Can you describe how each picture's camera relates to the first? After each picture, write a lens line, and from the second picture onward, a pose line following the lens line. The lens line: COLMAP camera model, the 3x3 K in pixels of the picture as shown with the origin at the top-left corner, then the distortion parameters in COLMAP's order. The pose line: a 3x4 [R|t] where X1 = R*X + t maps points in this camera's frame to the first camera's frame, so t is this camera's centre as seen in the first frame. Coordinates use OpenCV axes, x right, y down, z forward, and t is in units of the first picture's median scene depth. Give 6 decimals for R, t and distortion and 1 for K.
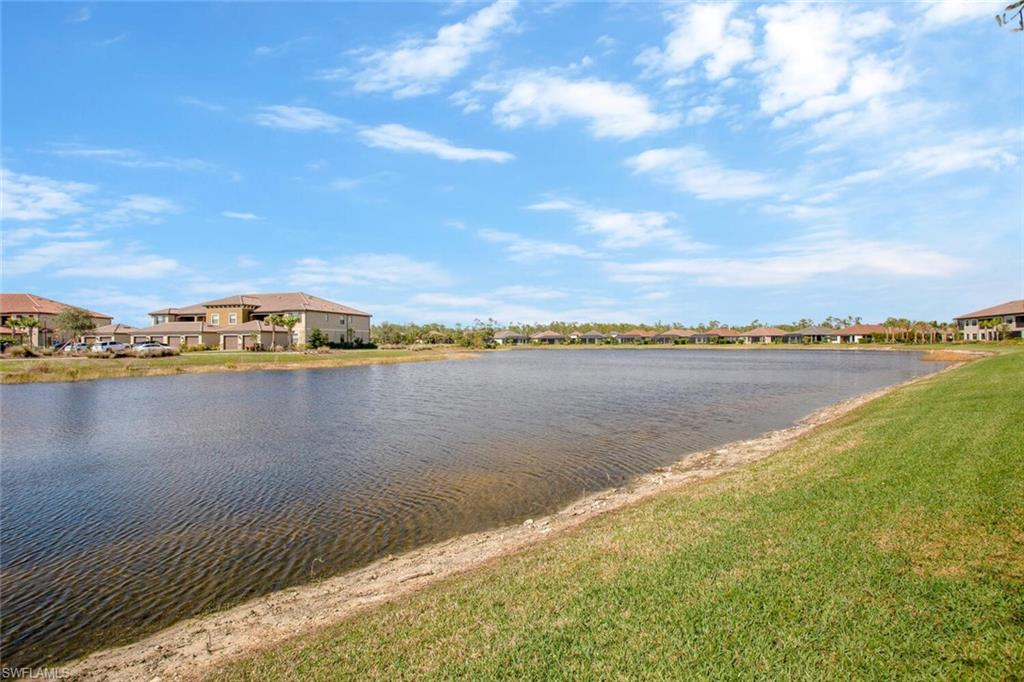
lens RADIAL K [[518.5, 0, 515.4], [0, 518.5, 347.5], [0, 0, 1]] dist [-0.050753, 0.015724]
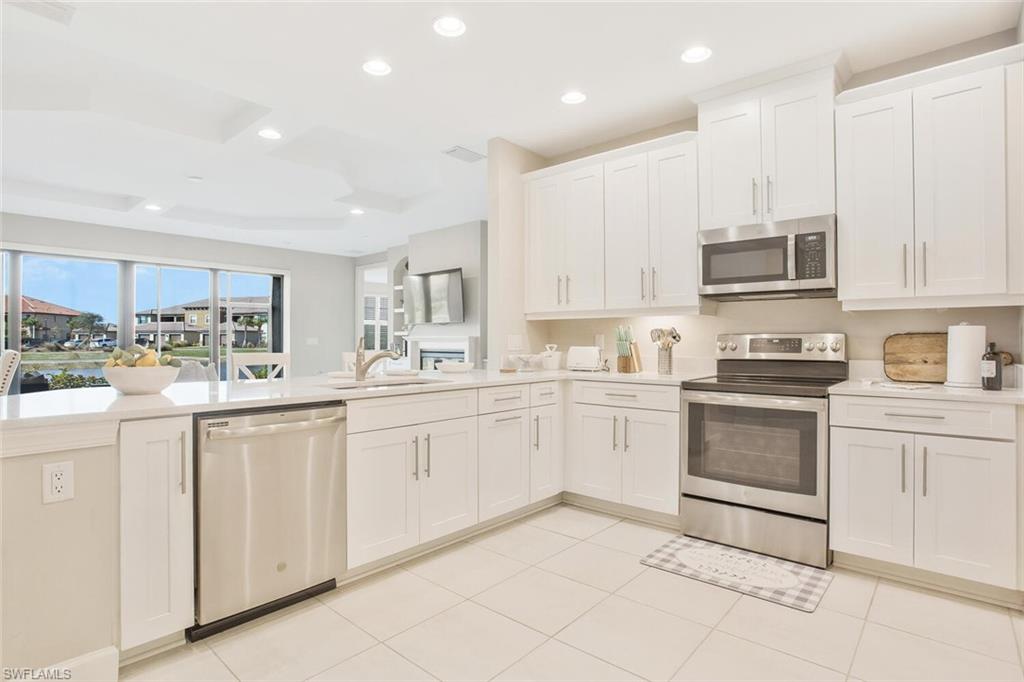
lens RADIAL K [[518.5, 0, 522.2], [0, 518.5, 334.5], [0, 0, 1]] dist [-0.050753, 0.015724]
pose [[0.997800, 0.006122, 0.066015, 0.097024], [-0.004692, 0.999751, -0.021797, -0.000343], [-0.066132, 0.021439, 0.997581, -0.239925]]
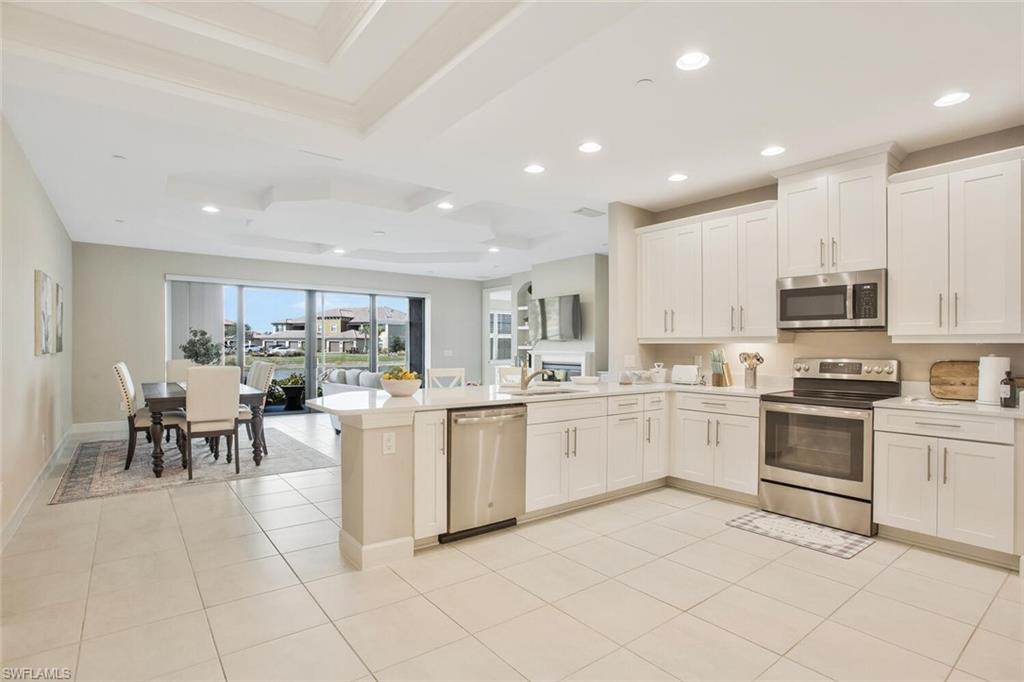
lens RADIAL K [[518.5, 0, 515.4], [0, 518.5, 346.2], [0, 0, 1]] dist [-0.050753, 0.015724]
pose [[0.990816, 0.009312, -0.134898, 0.092328], [-0.010657, 0.999900, -0.009249, -0.002720], [0.134798, 0.010602, 0.990816, -0.265801]]
